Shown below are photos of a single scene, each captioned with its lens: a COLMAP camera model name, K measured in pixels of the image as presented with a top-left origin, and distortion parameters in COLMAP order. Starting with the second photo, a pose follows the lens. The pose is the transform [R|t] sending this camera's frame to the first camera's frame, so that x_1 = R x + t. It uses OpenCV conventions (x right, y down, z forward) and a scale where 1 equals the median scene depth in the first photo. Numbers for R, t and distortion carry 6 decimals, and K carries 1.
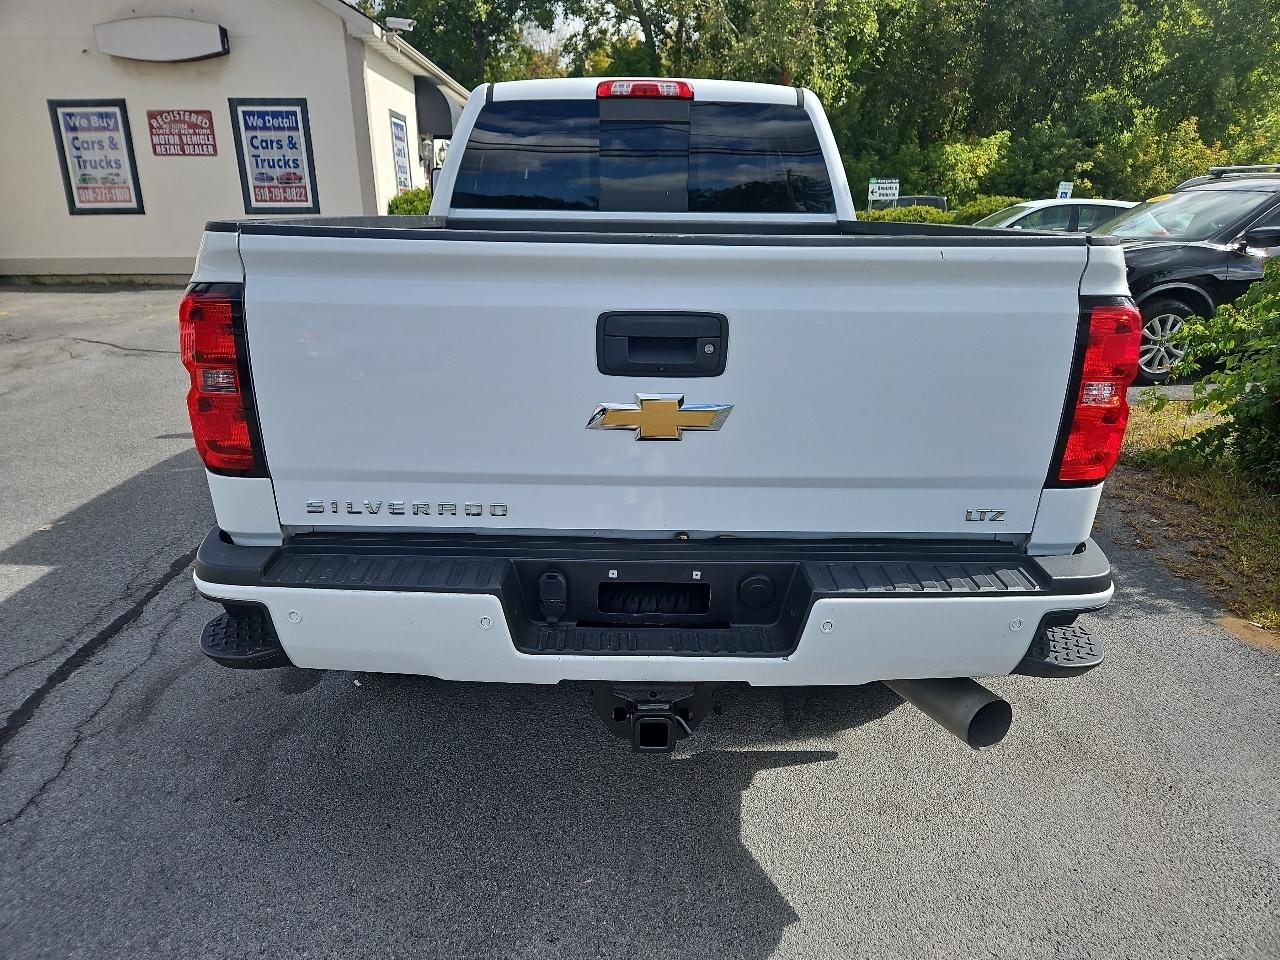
lens RADIAL K [[857.1, 0, 630.2], [0, 857.1, 481.8], [0, 0, 1]] dist [0.076798, -0.062460]
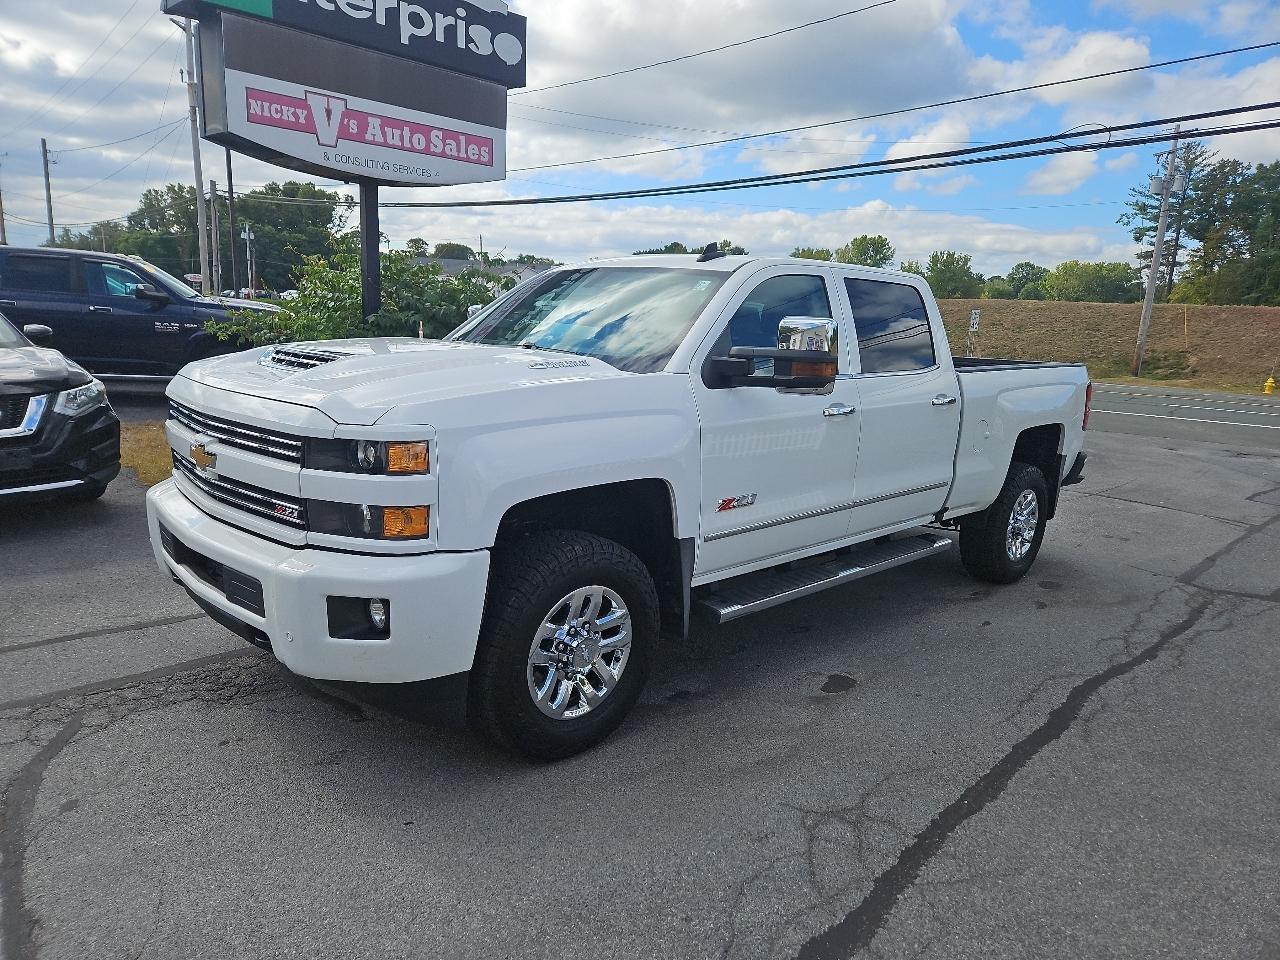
lens RADIAL K [[857.1, 0, 625.0], [0, 857.1, 483.5], [0, 0, 1]] dist [0.076798, -0.062460]
pose [[-0.687904, -0.181703, 0.702689, -0.945875], [0.170883, 0.900393, 0.400114, -0.855065], [-0.705398, 0.395318, -0.588334, 2.456882]]
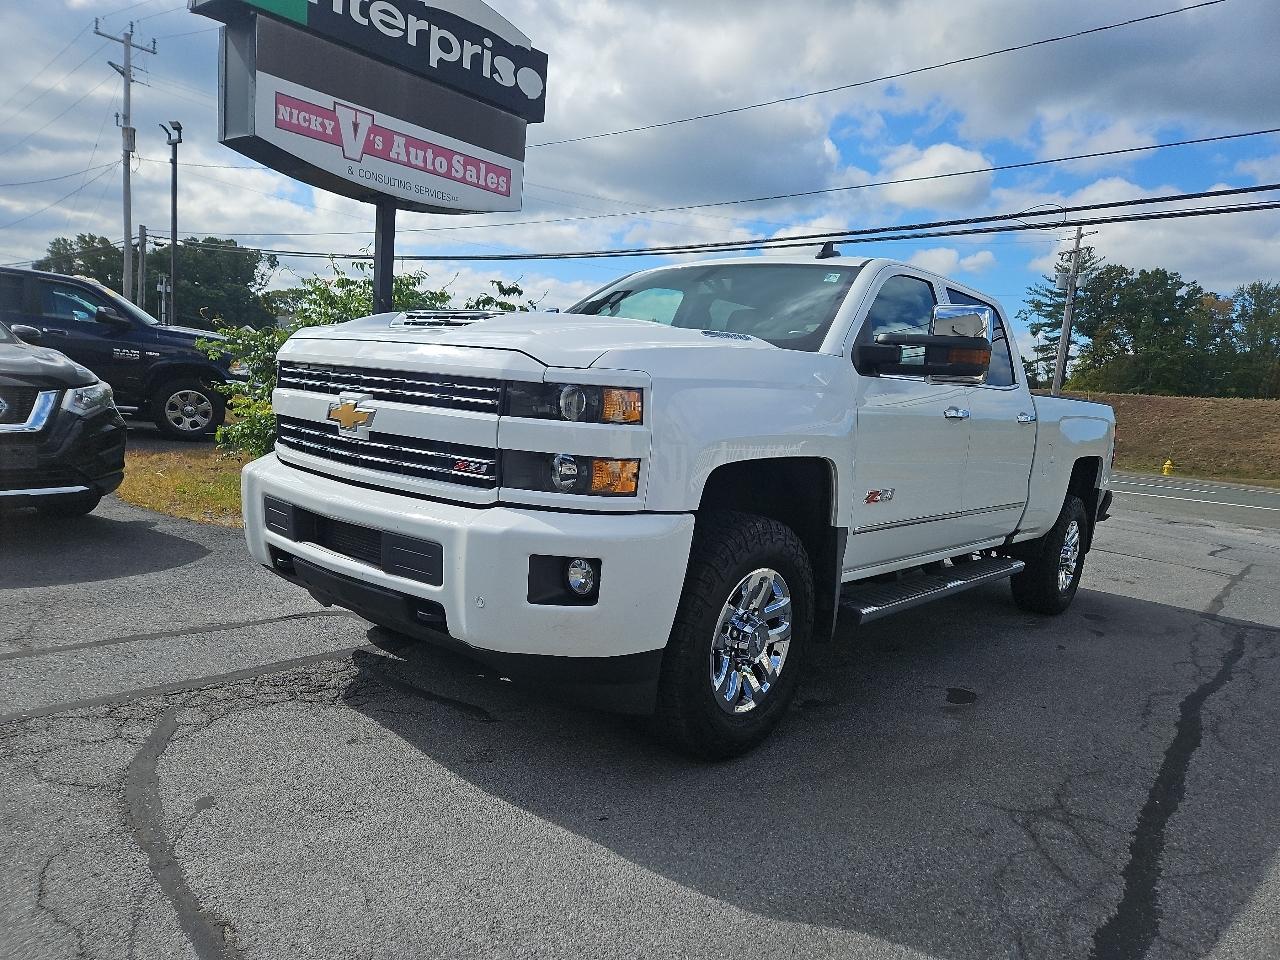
lens RADIAL K [[857.1, 0, 633.2], [0, 857.1, 489.4], [0, 0, 1]] dist [0.076798, -0.062460]
pose [[-0.752038, -0.146769, 0.642571, -0.731802], [0.113135, 0.931681, 0.345212, -0.777557], [-0.649337, 0.332310, -0.684055, 2.632519]]
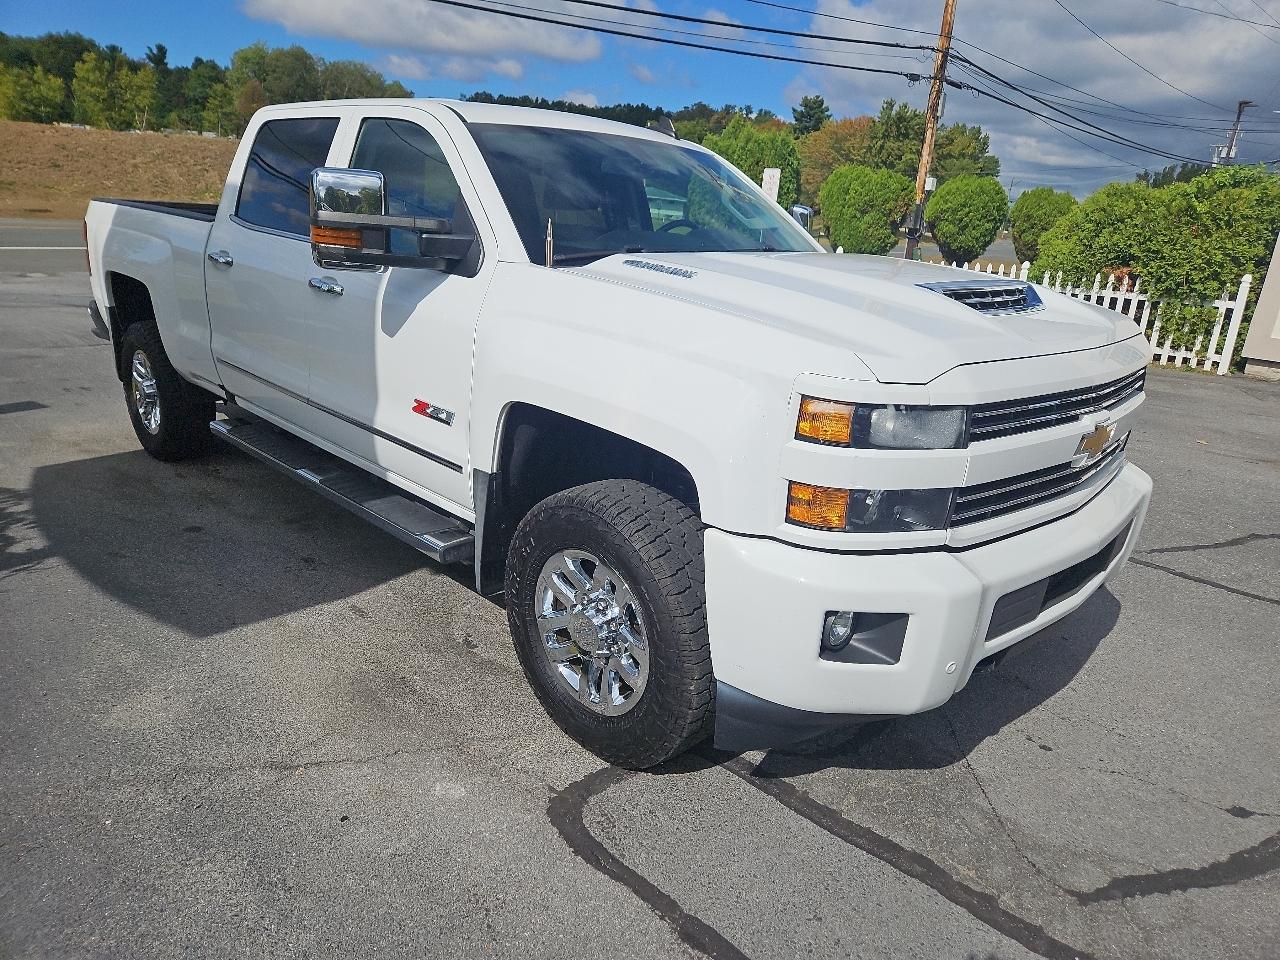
lens RADIAL K [[857.1, 0, 649.5], [0, 857.1, 473.1], [0, 0, 1]] dist [0.076798, -0.062460]
pose [[-0.703426, 0.154692, -0.693731, 0.772735], [-0.285089, 0.832670, 0.474747, -0.801243], [0.651088, 0.531724, -0.541621, 2.383298]]
